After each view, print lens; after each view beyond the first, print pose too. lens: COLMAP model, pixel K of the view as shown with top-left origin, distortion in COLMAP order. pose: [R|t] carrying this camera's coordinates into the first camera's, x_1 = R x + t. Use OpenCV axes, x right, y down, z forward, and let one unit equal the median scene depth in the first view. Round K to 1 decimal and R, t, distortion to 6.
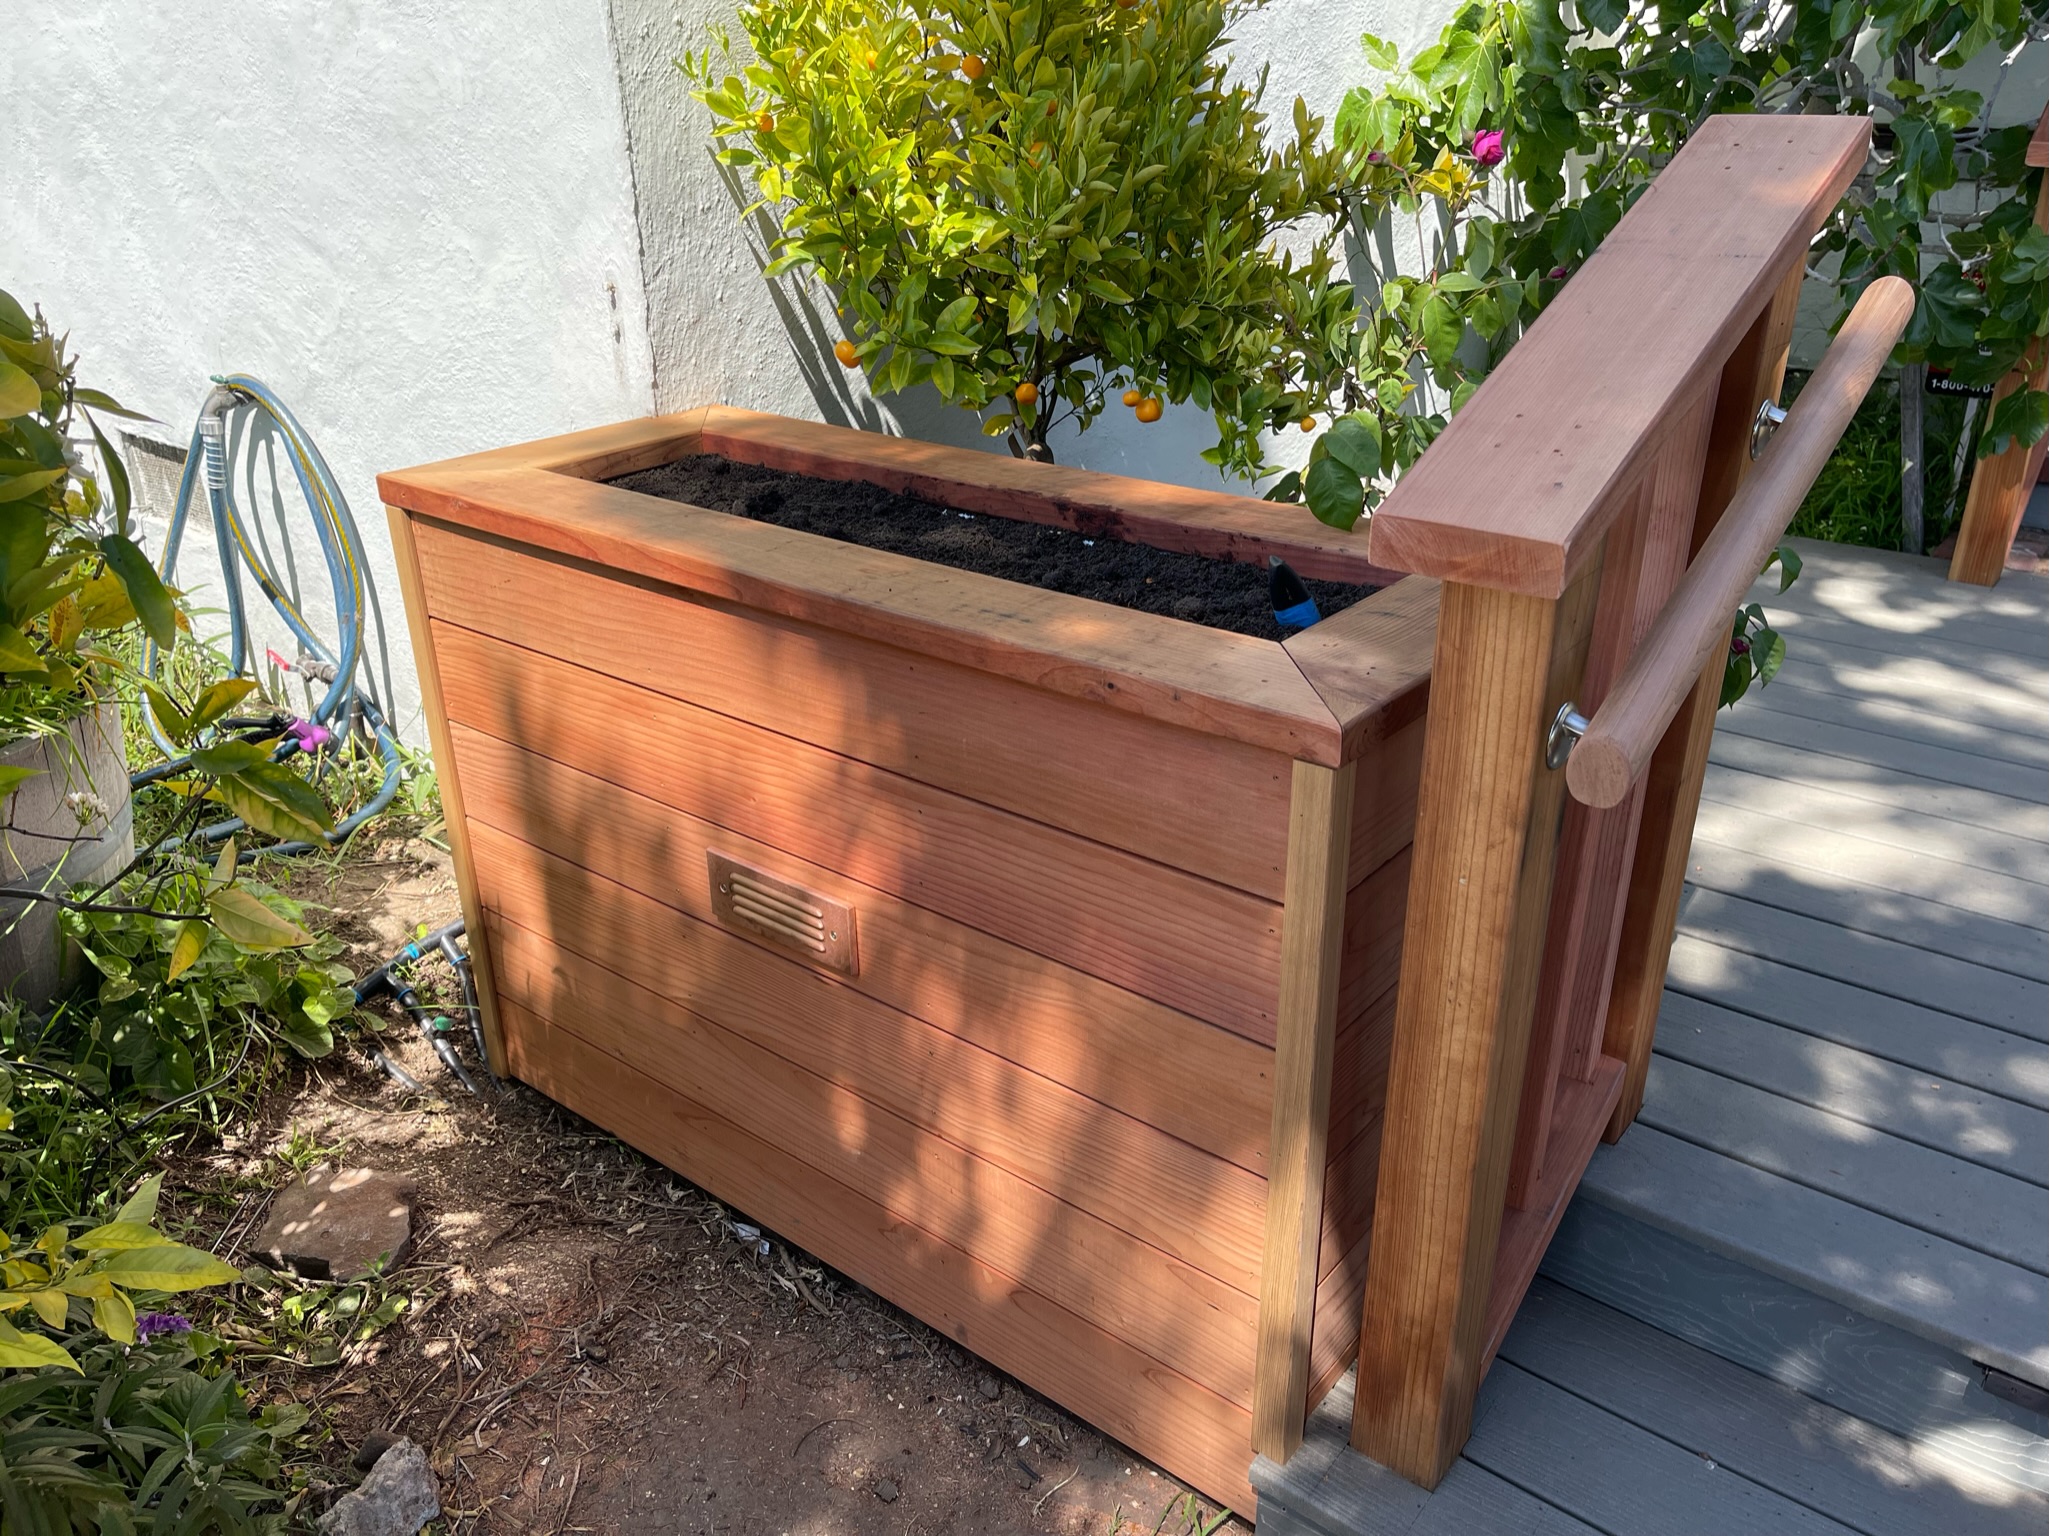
lens RADIAL K [[1513.5, 0, 1029.2], [0, 1513.5, 765.8], [0, 0, 1]] dist [0.087844, -0.126849]
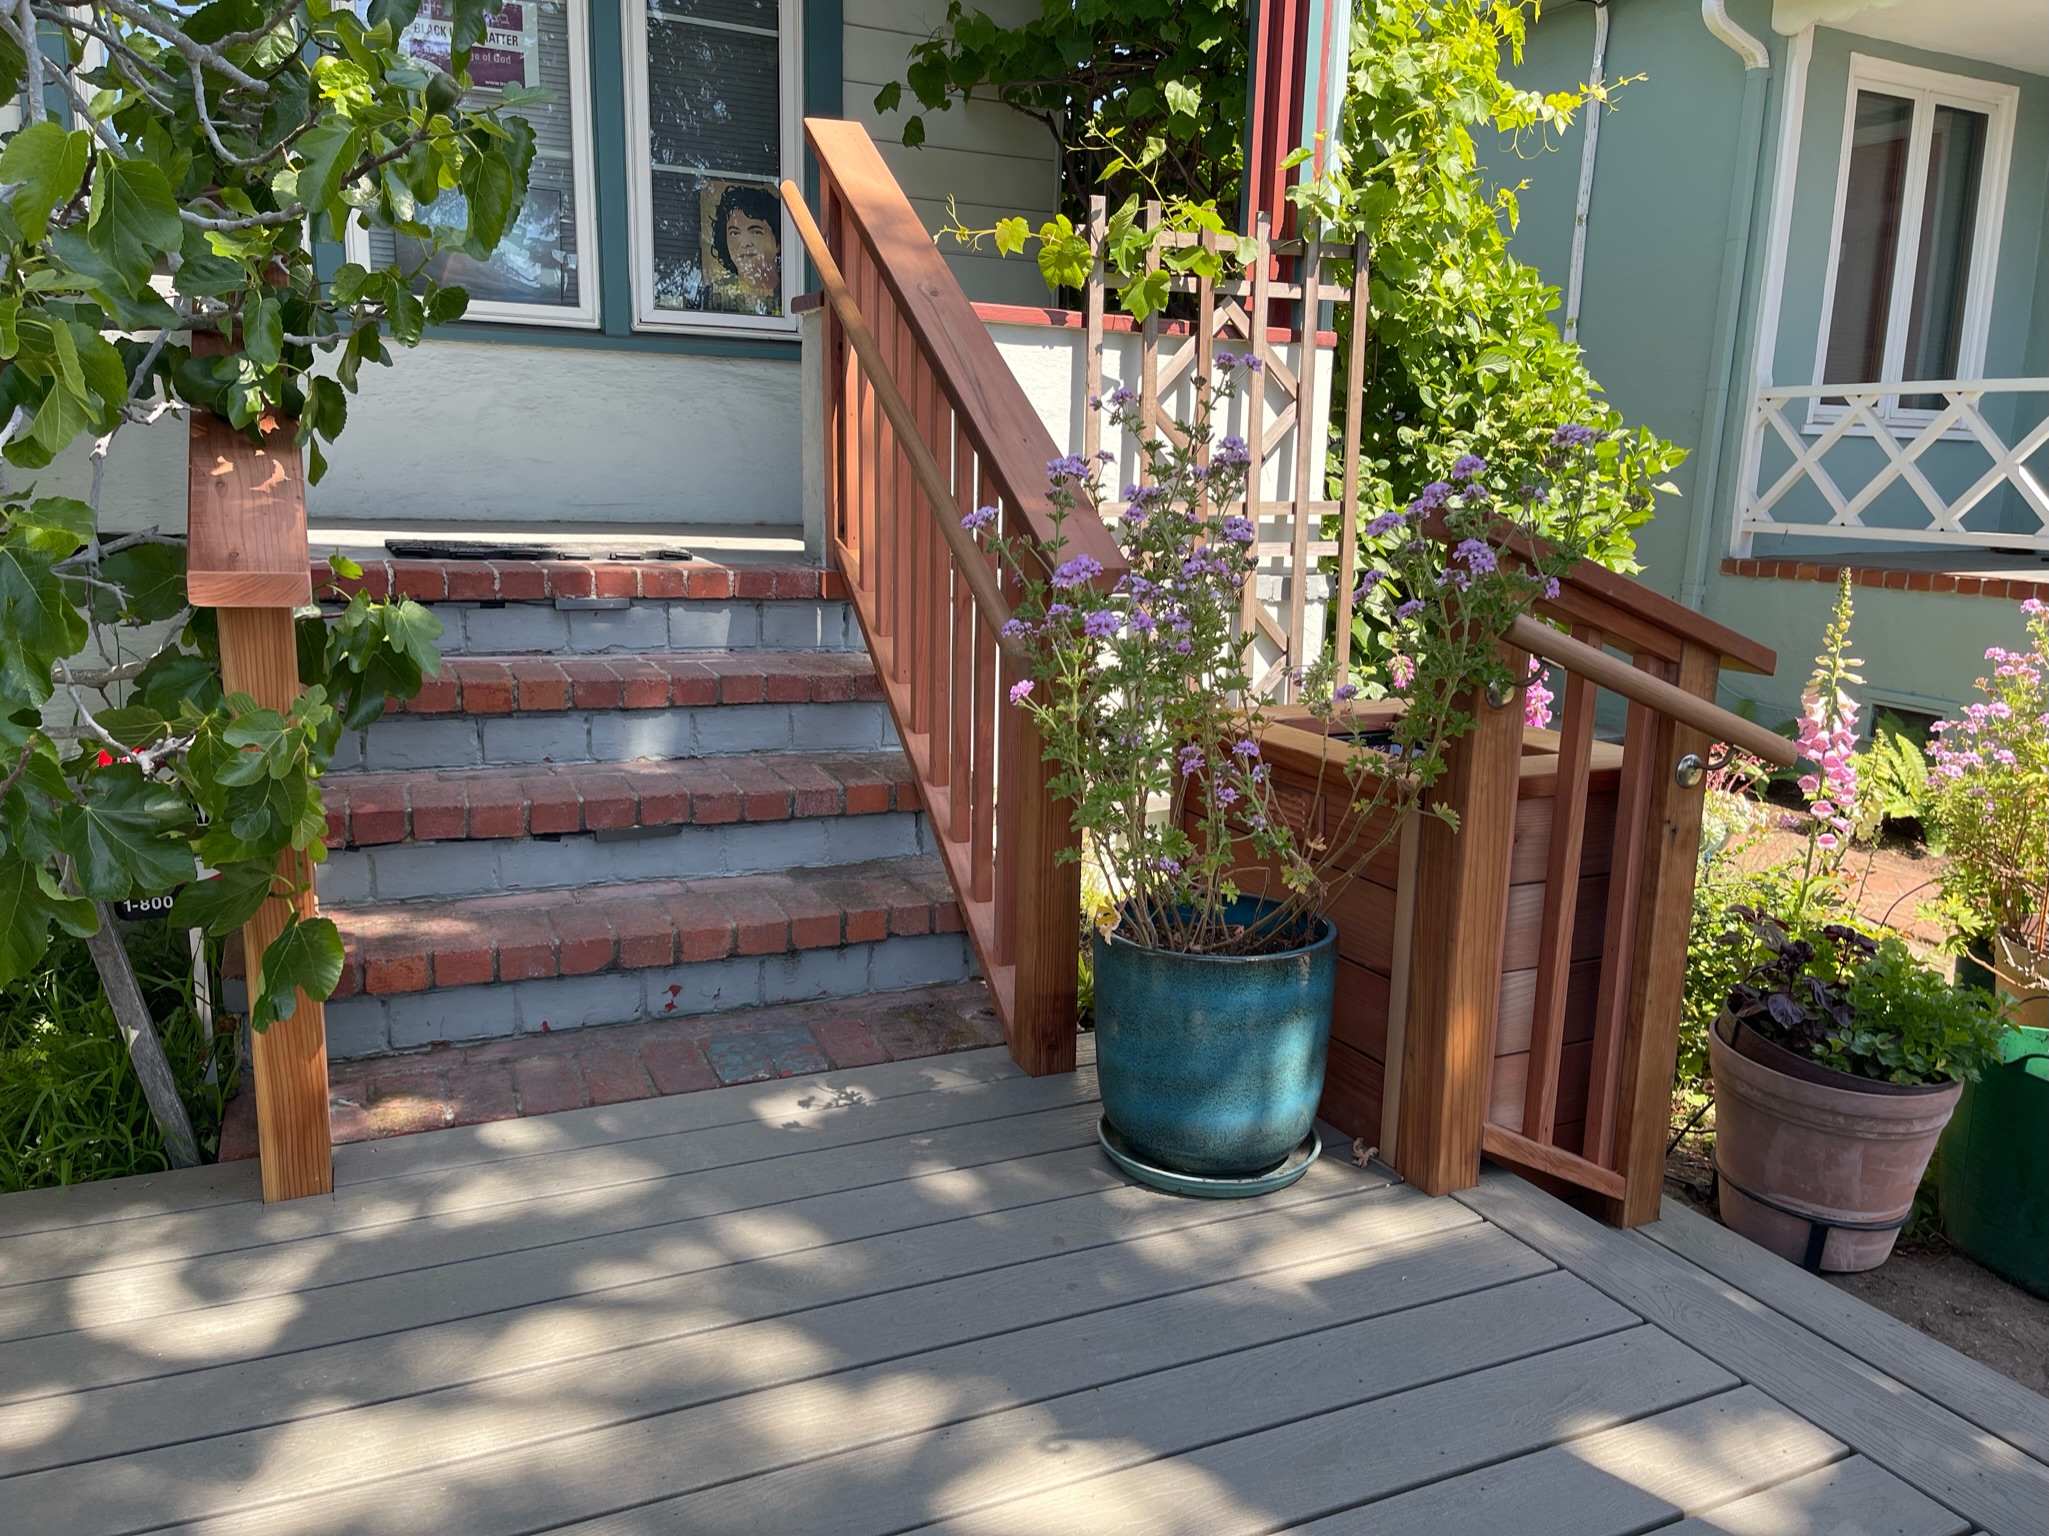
lens RADIAL K [[1513.5, 0, 1029.2], [0, 1513.5, 765.8], [0, 0, 1]] dist [0.087844, -0.126849]
pose [[0.441107, -0.158385, 0.883368, 0.224745], [0.352694, 0.935702, -0.008348, -0.200693], [-0.825246, 0.315241, 0.468606, 0.425920]]
